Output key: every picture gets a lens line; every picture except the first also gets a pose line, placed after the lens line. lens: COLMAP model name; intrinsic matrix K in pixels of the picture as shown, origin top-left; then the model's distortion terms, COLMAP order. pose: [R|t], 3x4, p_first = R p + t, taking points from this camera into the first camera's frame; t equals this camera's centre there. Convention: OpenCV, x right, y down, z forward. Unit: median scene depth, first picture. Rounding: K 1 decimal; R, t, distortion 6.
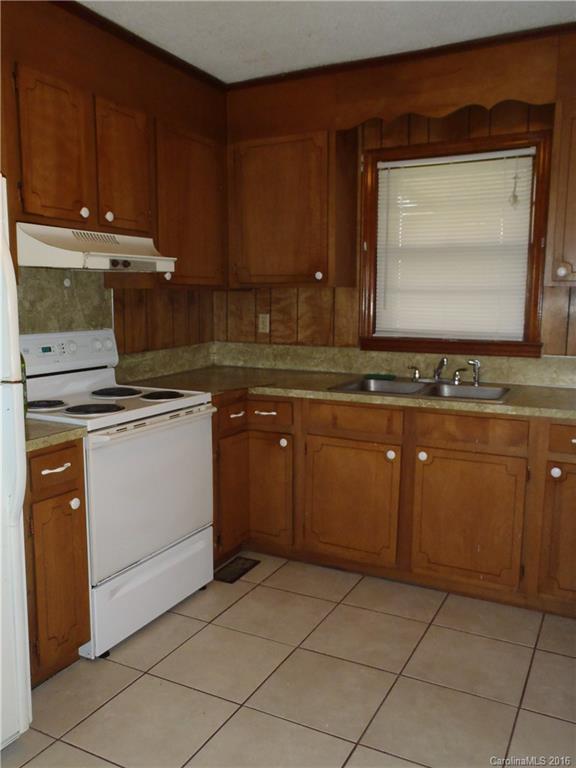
lens RADIAL K [[641.6, 0, 288.0], [0, 641.6, 384.0], [0, 0, 1]] dist [-0.013831, 0.007130]
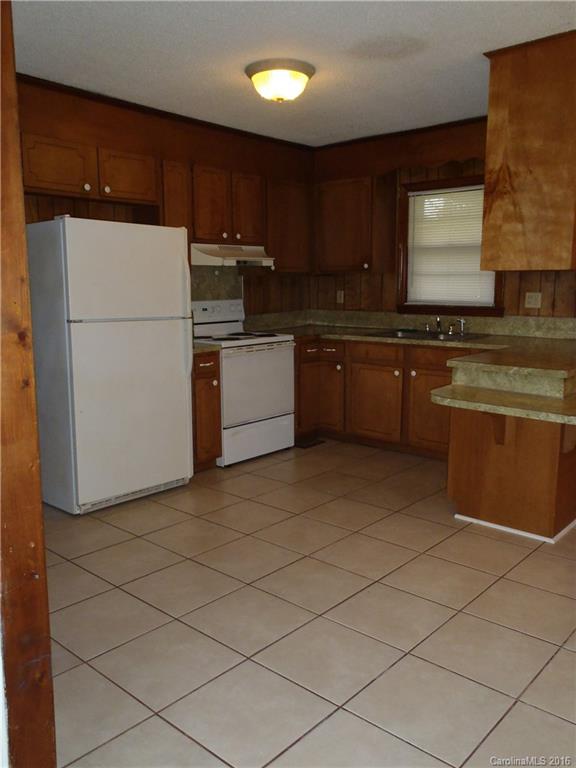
lens RADIAL K [[641.6, 0, 288.0], [0, 641.6, 384.0], [0, 0, 1]] dist [-0.013831, 0.007130]
pose [[0.969306, 0.028420, -0.244208, 0.280426], [-0.022577, 0.999389, 0.026691, 0.095476], [0.244817, -0.020358, 0.969355, -0.661126]]
